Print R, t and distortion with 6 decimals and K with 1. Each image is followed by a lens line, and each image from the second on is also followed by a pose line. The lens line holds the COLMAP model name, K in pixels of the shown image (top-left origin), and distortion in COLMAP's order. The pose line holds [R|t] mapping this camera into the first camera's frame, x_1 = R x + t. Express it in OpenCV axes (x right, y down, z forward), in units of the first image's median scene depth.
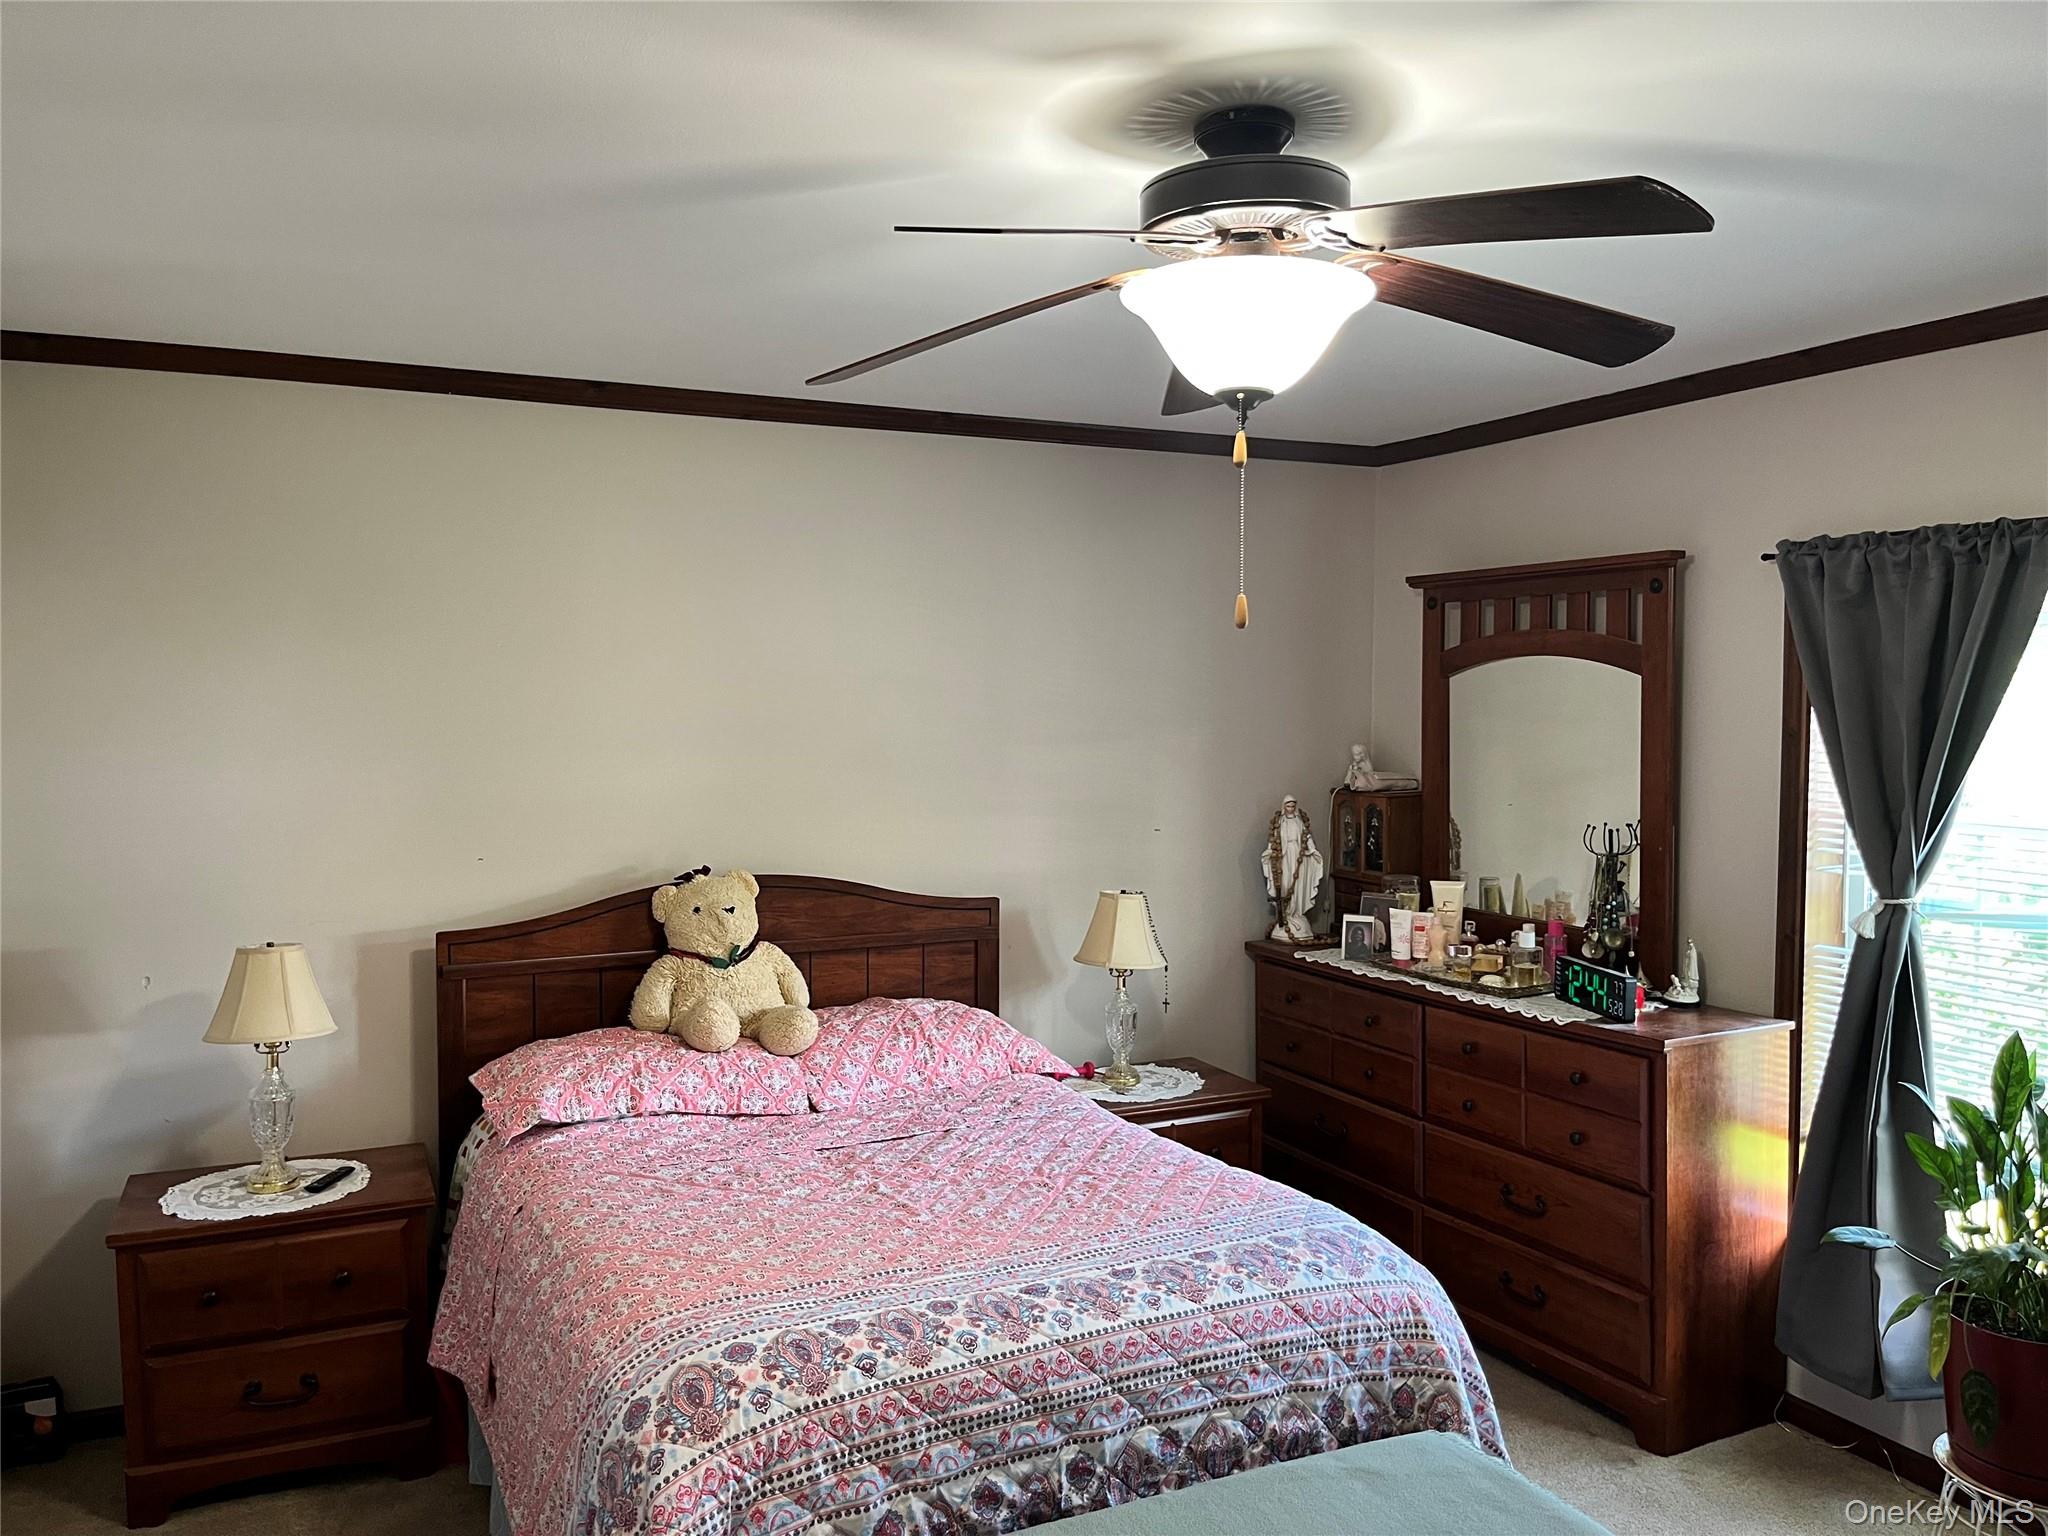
lens RADIAL K [[1577.6, 0, 1027.5], [0, 1577.6, 765.7], [0, 0, 1]] dist [0.036721, -0.032371]
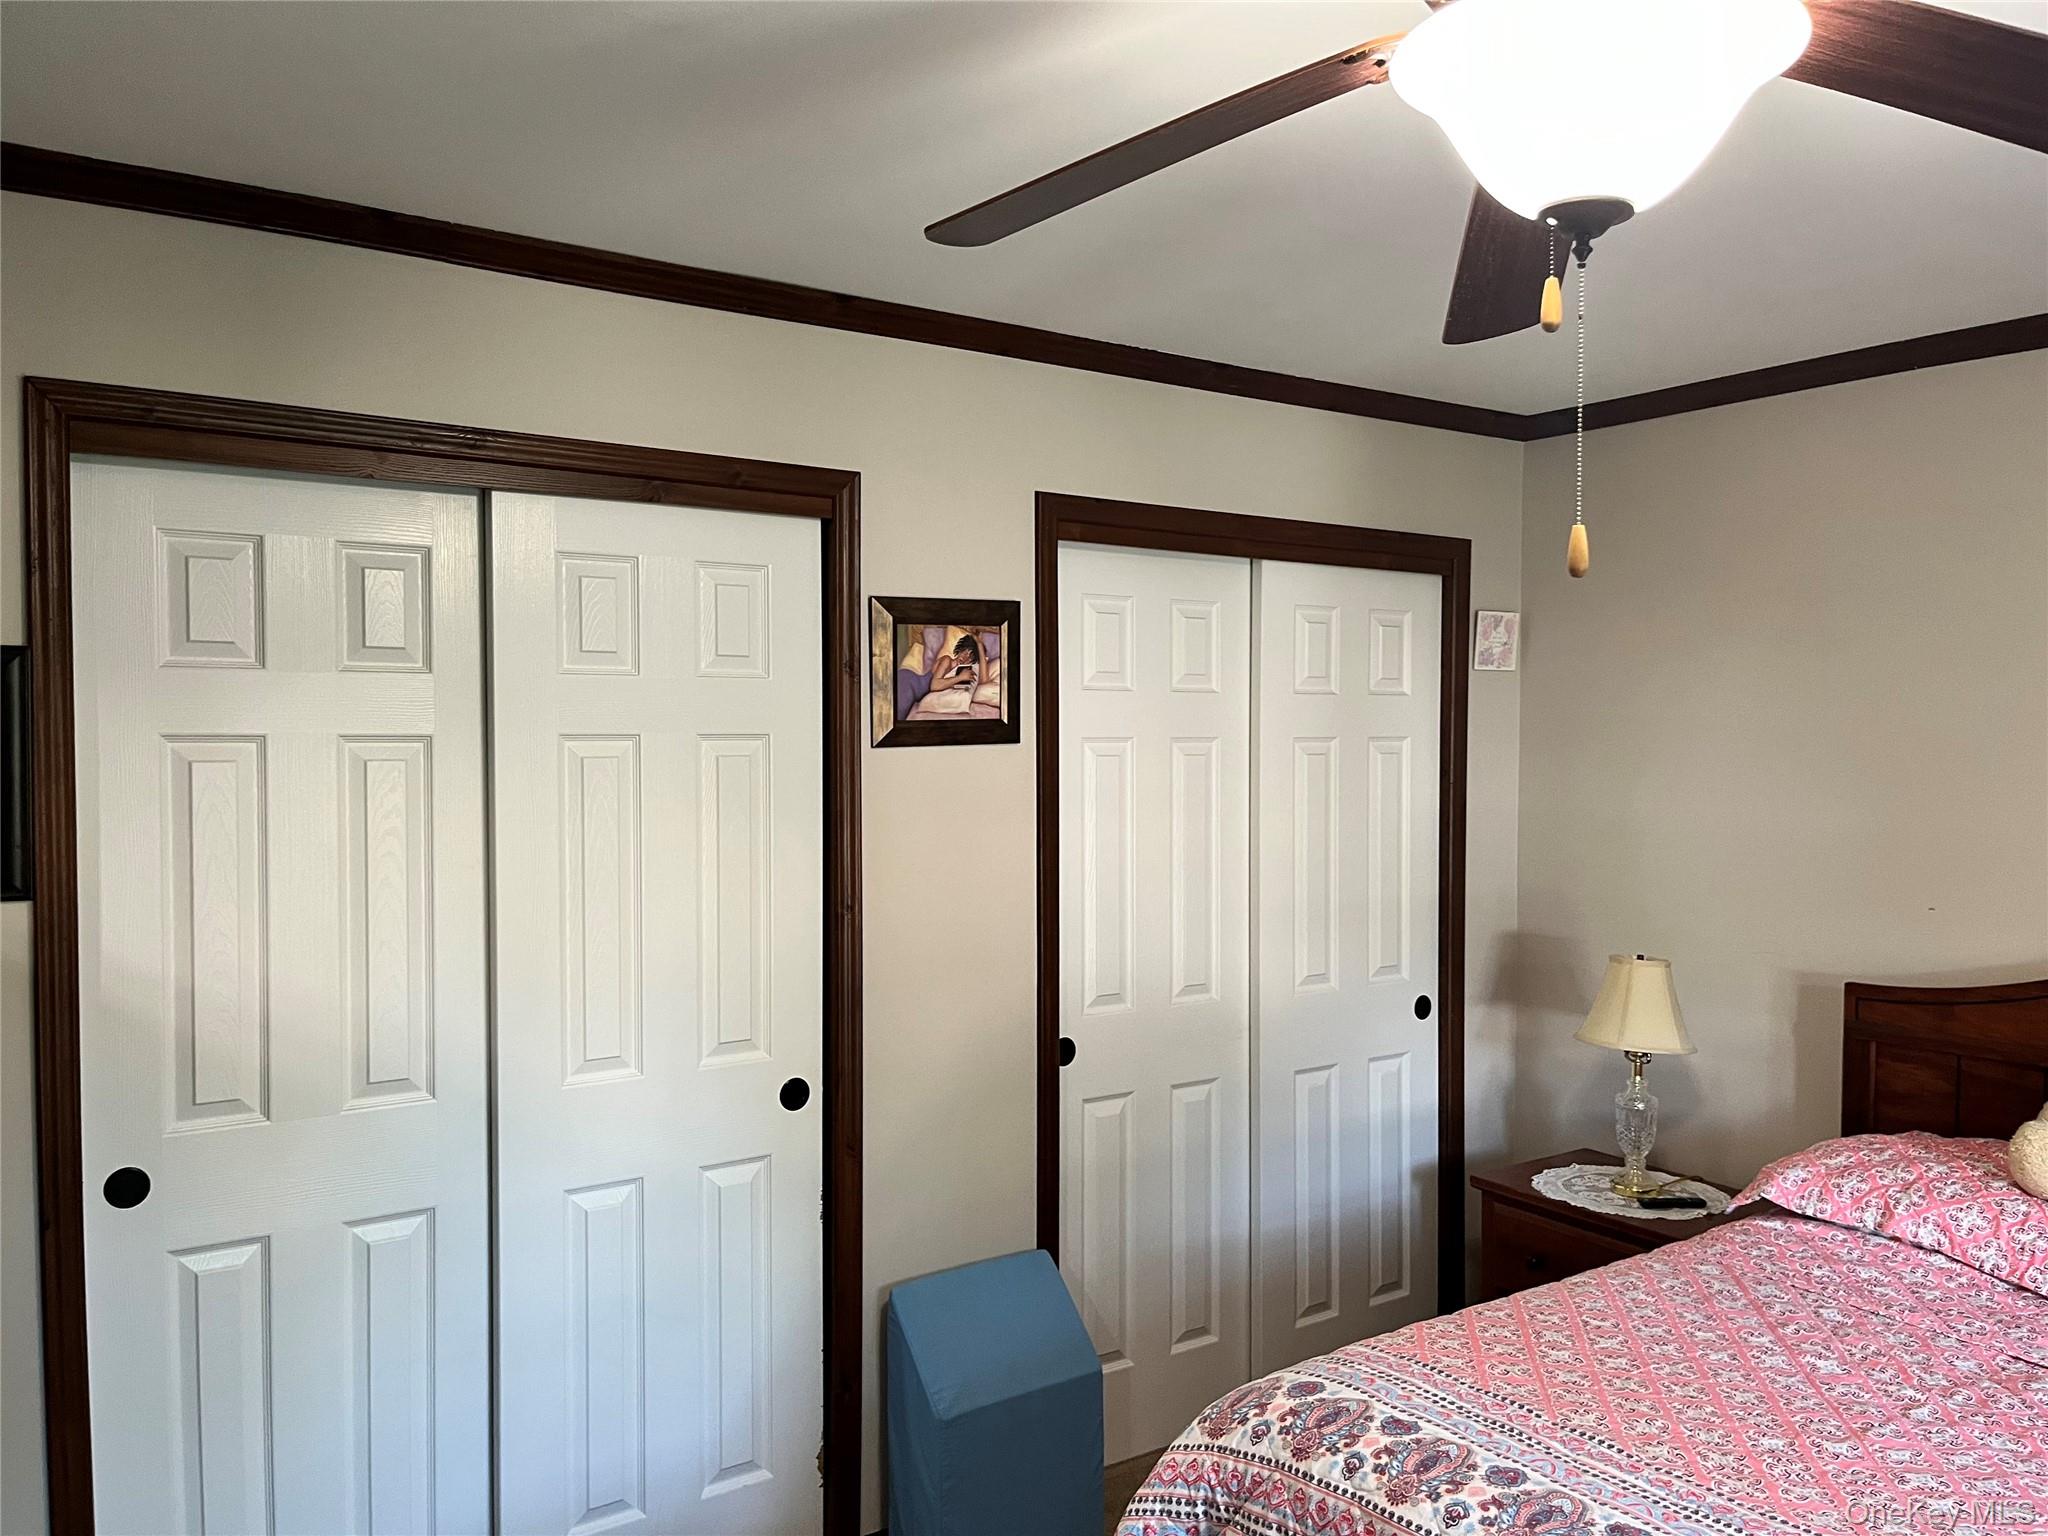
lens RADIAL K [[1577.6, 0, 1026.4], [0, 1577.6, 767.2], [0, 0, 1]] dist [0.036721, -0.032371]
pose [[0.143693, 0.019910, -0.989422, 0.705153], [-0.048078, 0.998757, 0.013115, -0.006764], [0.988454, 0.045685, 0.144471, 0.658876]]
